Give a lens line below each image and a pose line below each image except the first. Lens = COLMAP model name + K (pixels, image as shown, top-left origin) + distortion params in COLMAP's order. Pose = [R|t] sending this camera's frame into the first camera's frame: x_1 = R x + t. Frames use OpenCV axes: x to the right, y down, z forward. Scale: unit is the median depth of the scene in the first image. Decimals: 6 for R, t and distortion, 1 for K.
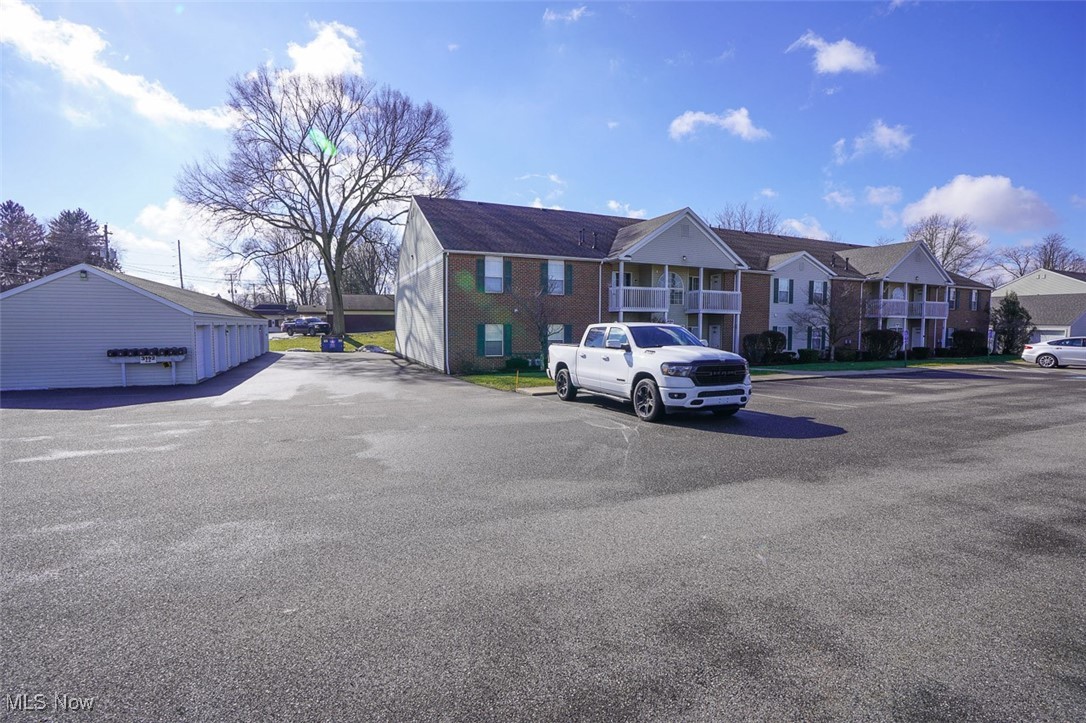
lens RADIAL K [[505.8, 0, 538.4], [0, 505.8, 357.3], [0, 0, 1]] dist [-0.066570, 0.026807]
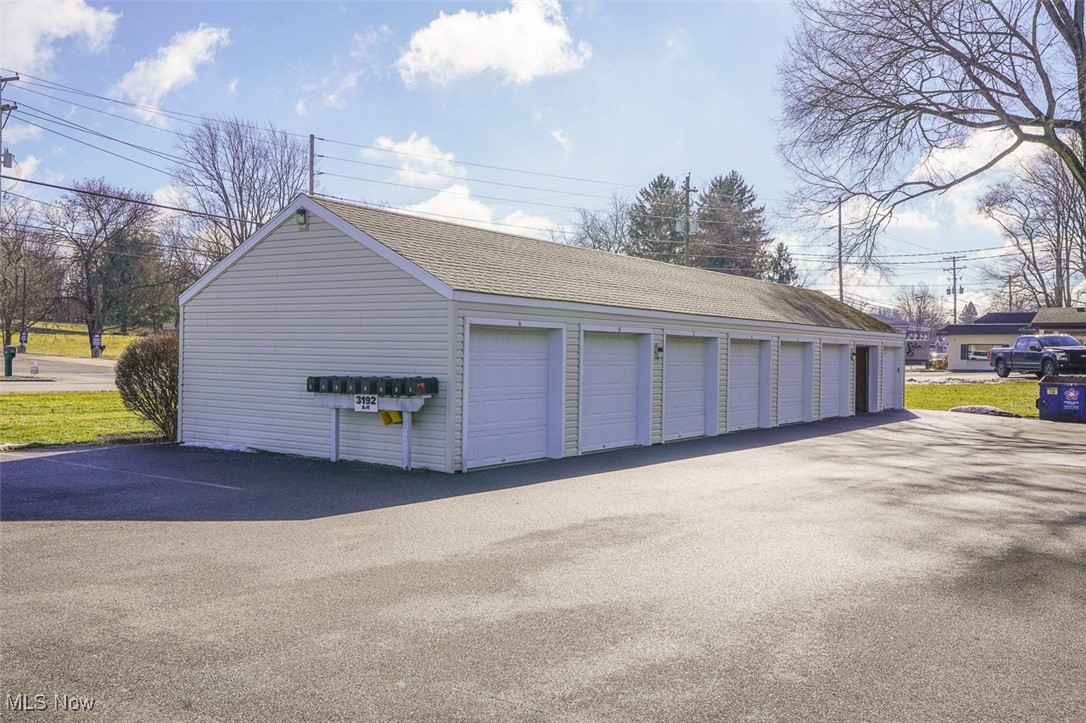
lens RADIAL K [[956.2, 0, 543.0], [0, 956.2, 361.5], [0, 0, 1]] dist [0.071874, 0.010548]
pose [[0.542575, 0.017065, -0.839834, -0.007027], [-0.070997, 0.997148, -0.025606, -0.007943], [0.837002, 0.073519, 0.542239, 0.258524]]
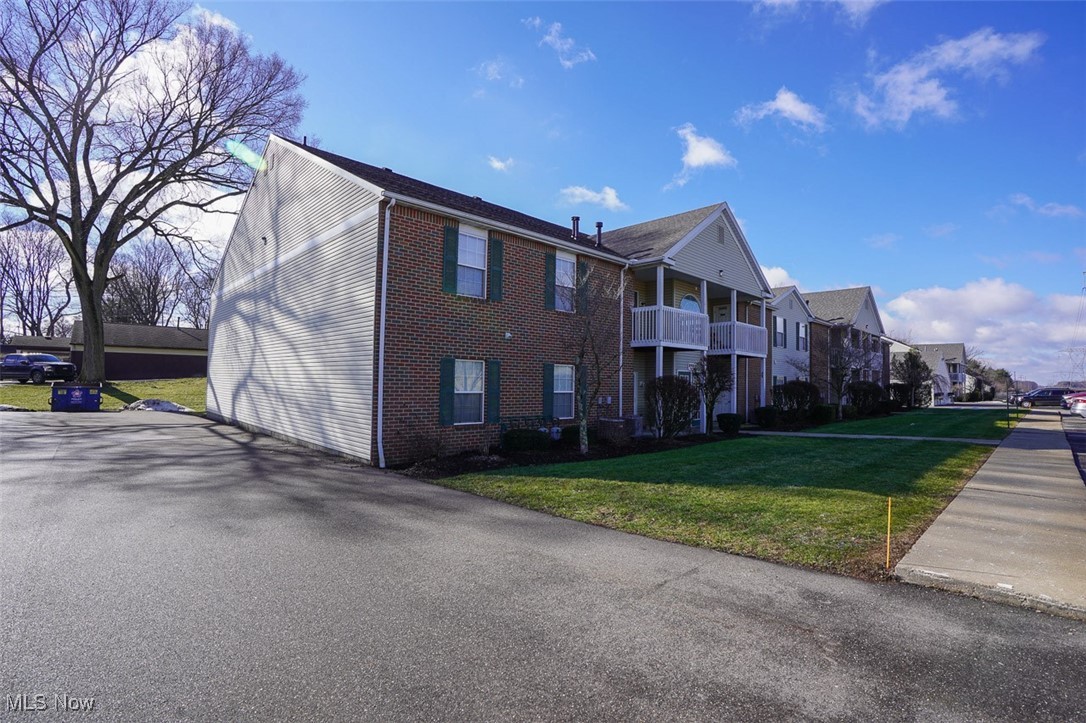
lens RADIAL K [[505.8, 0, 538.4], [0, 505.8, 357.3], [0, 0, 1]] dist [-0.066570, 0.026807]
pose [[0.935794, 0.028337, 0.351408, -0.108239], [0.009348, 0.994420, -0.105082, -0.008341], [-0.352424, 0.101620, 0.930307, 0.278060]]
